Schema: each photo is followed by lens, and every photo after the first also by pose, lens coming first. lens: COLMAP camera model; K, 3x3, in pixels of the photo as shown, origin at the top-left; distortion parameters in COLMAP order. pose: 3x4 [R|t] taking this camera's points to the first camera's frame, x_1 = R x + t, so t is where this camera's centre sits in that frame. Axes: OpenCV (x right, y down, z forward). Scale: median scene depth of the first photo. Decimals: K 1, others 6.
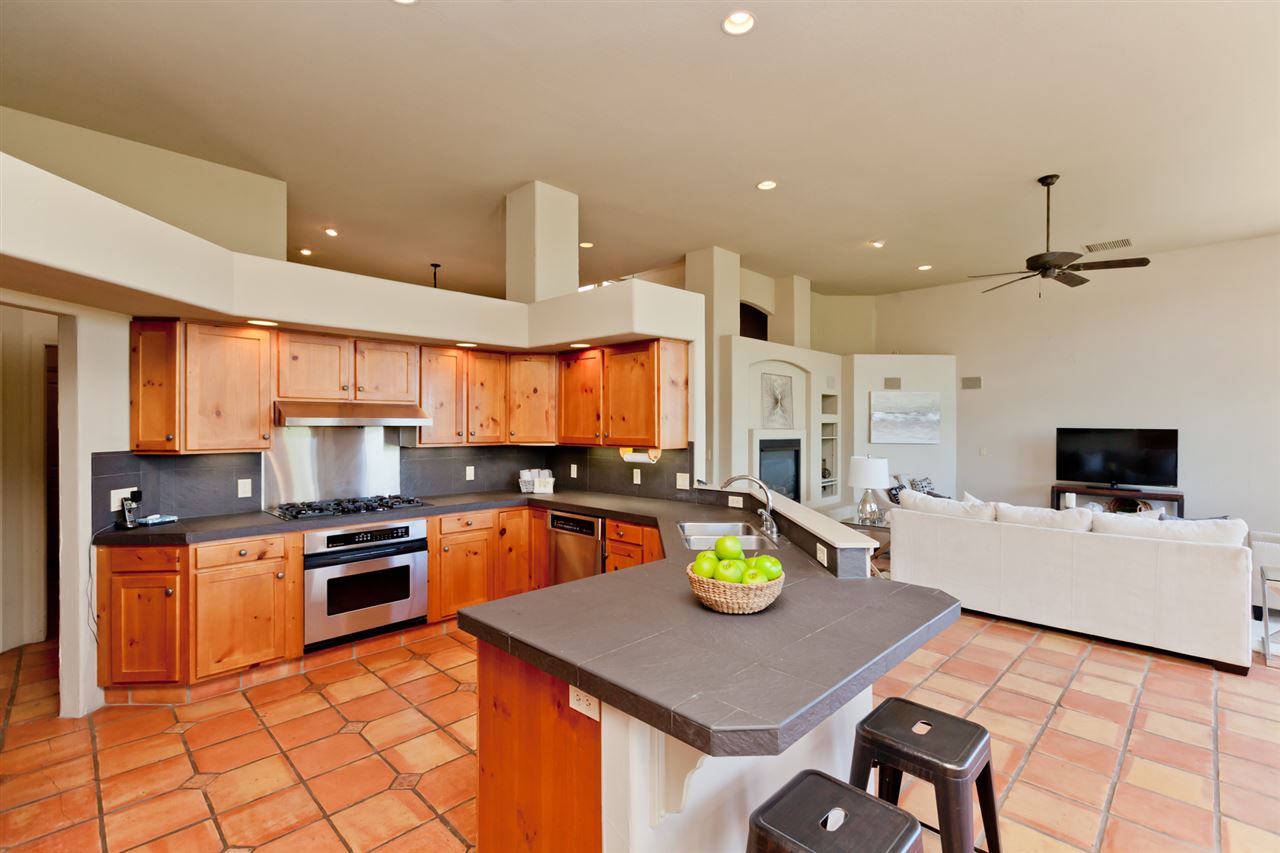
lens RADIAL K [[575.7, 0, 642.2], [0, 575.7, 424.1], [0, 0, 1]] dist [0.001353, -0.000509]
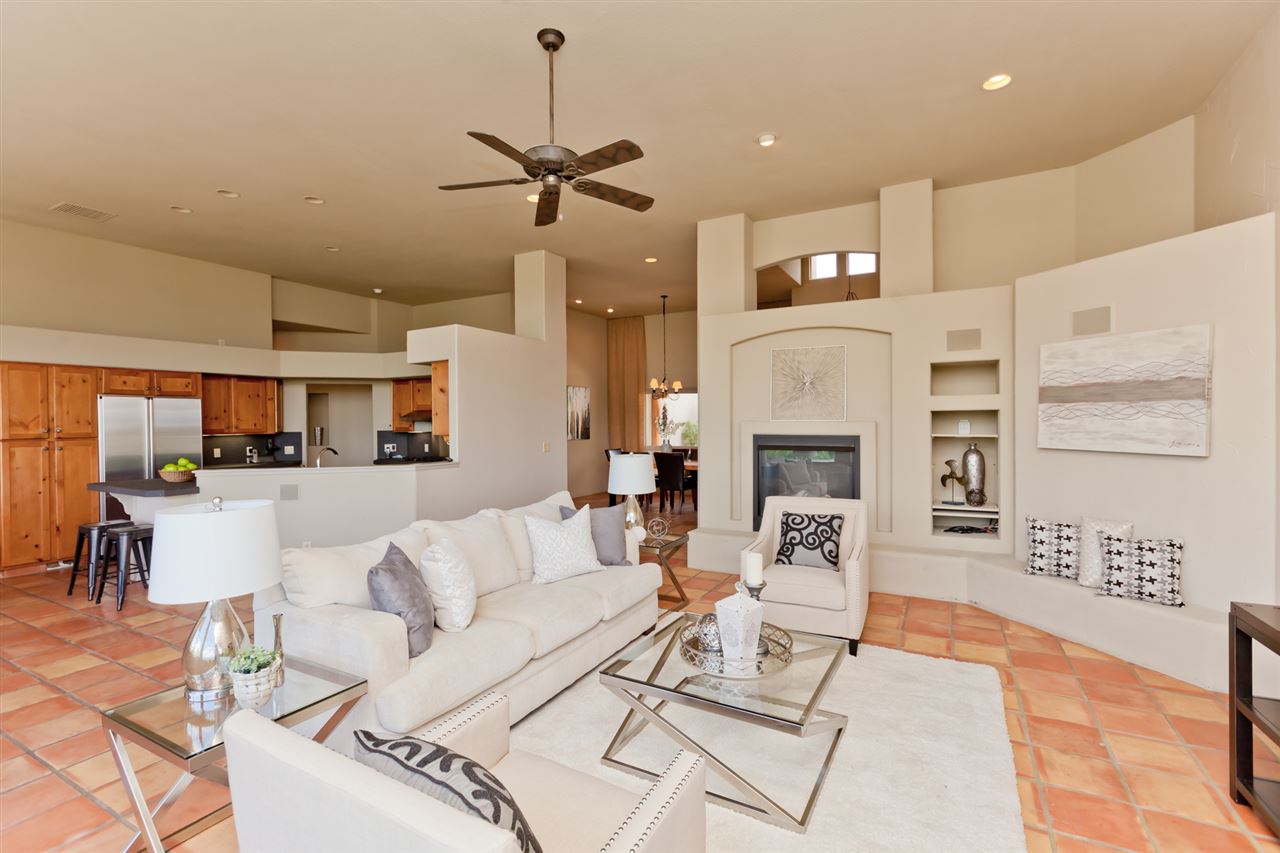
lens RADIAL K [[575.7, 0, 646.3], [0, 575.7, 426.4], [0, 0, 1]] dist [0.001353, -0.000509]
pose [[0.286054, 0.003859, -0.958206, 1.552933], [0.008987, 0.999937, 0.006710, 0.015096], [0.958171, -0.010531, 0.286001, 1.034424]]
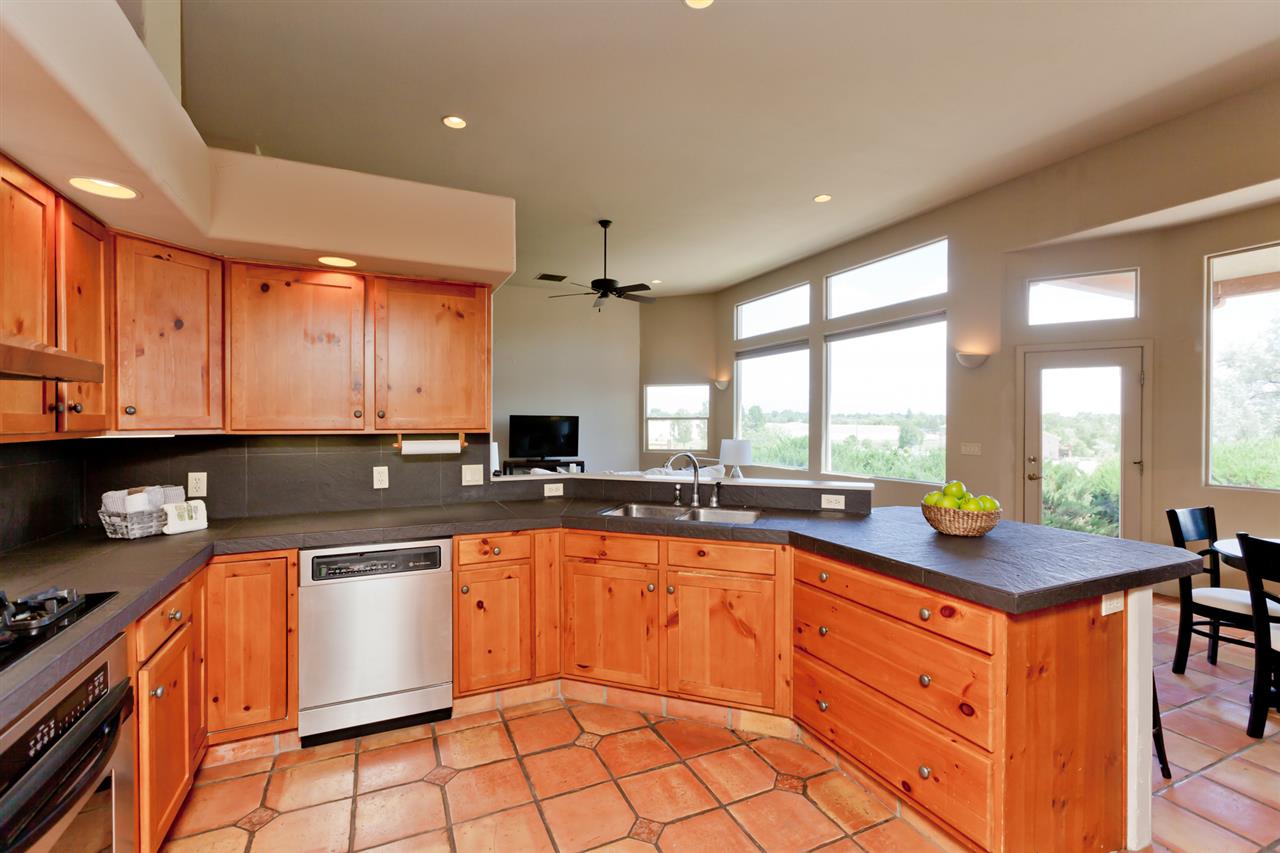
lens RADIAL K [[575.7, 0, 637.6], [0, 575.7, 424.7], [0, 0, 1]] dist [0.001353, -0.000509]
pose [[0.364428, -0.007629, 0.931200, -0.557362], [-0.003421, 0.999949, 0.009531, 0.023841], [-0.931225, -0.006659, 0.364384, 0.511494]]
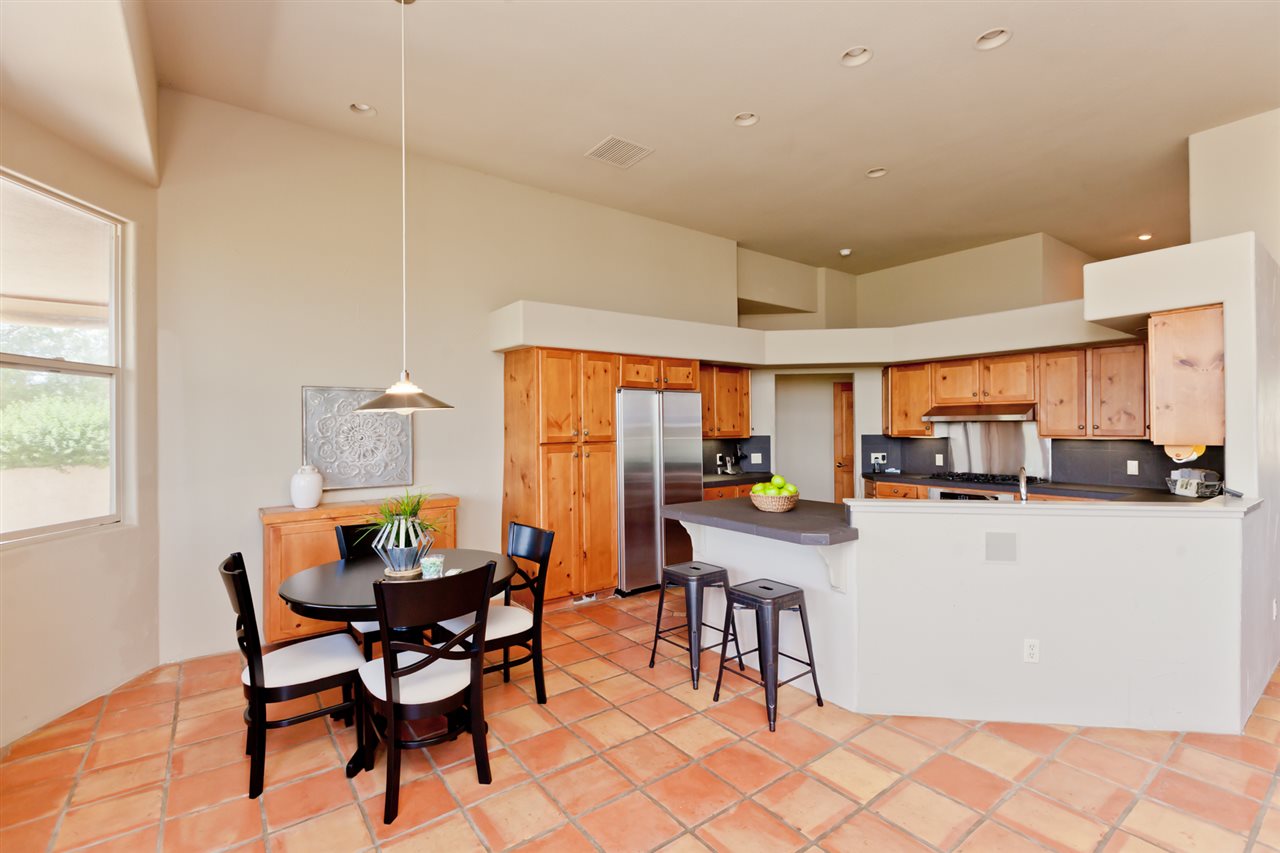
lens RADIAL K [[575.7, 0, 643.9], [0, 575.7, 425.3], [0, 0, 1]] dist [0.001353, -0.000509]
pose [[-0.143971, -0.003218, -0.989577, 0.913783], [0.006587, 0.999969, -0.004210, 0.013070], [0.989560, -0.007124, -0.143946, 0.354873]]
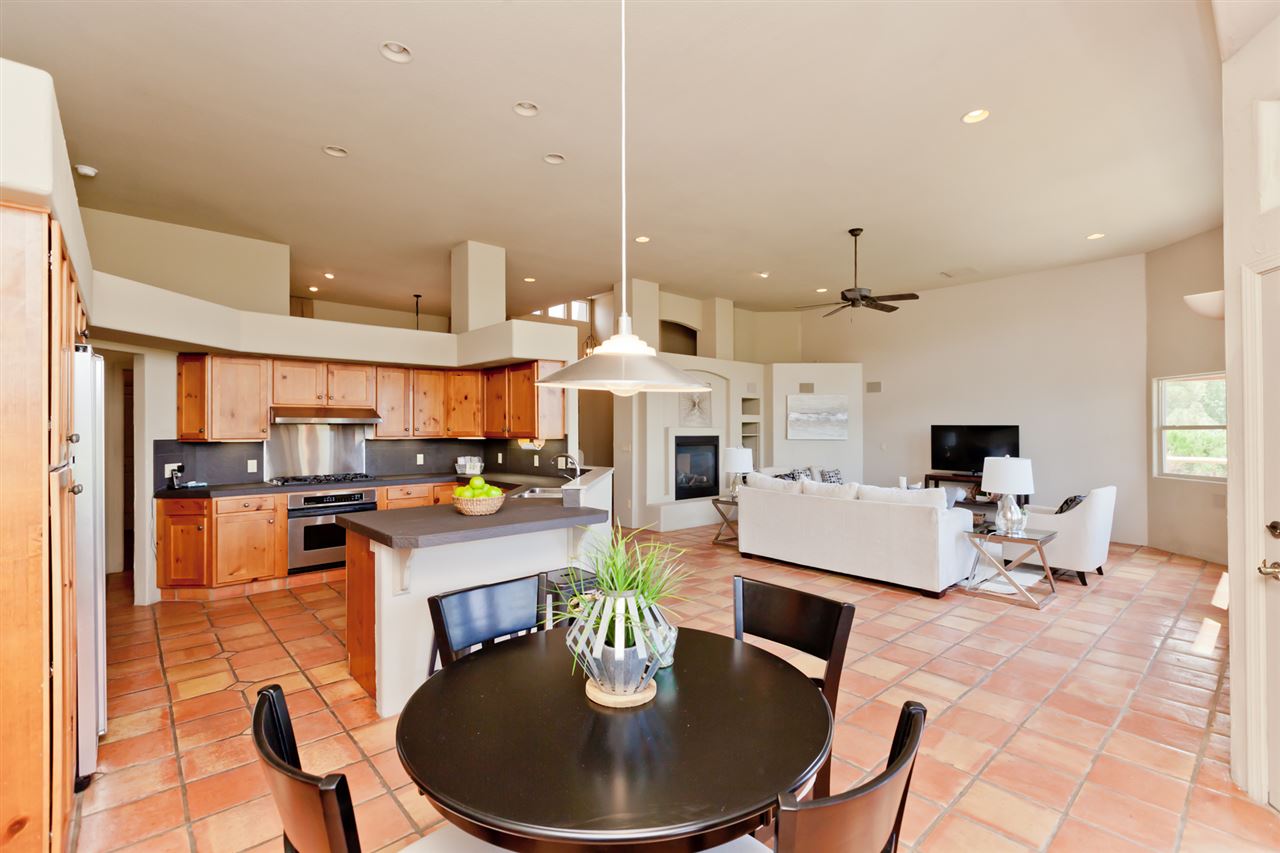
lens RADIAL K [[575.7, 0, 642.5], [0, 575.7, 423.6], [0, 0, 1]] dist [0.001353, -0.000509]
pose [[0.998340, -0.004733, -0.057402, 0.338884], [0.004353, 0.999968, -0.006753, 0.015153], [0.057432, 0.006492, 0.998328, -0.357794]]
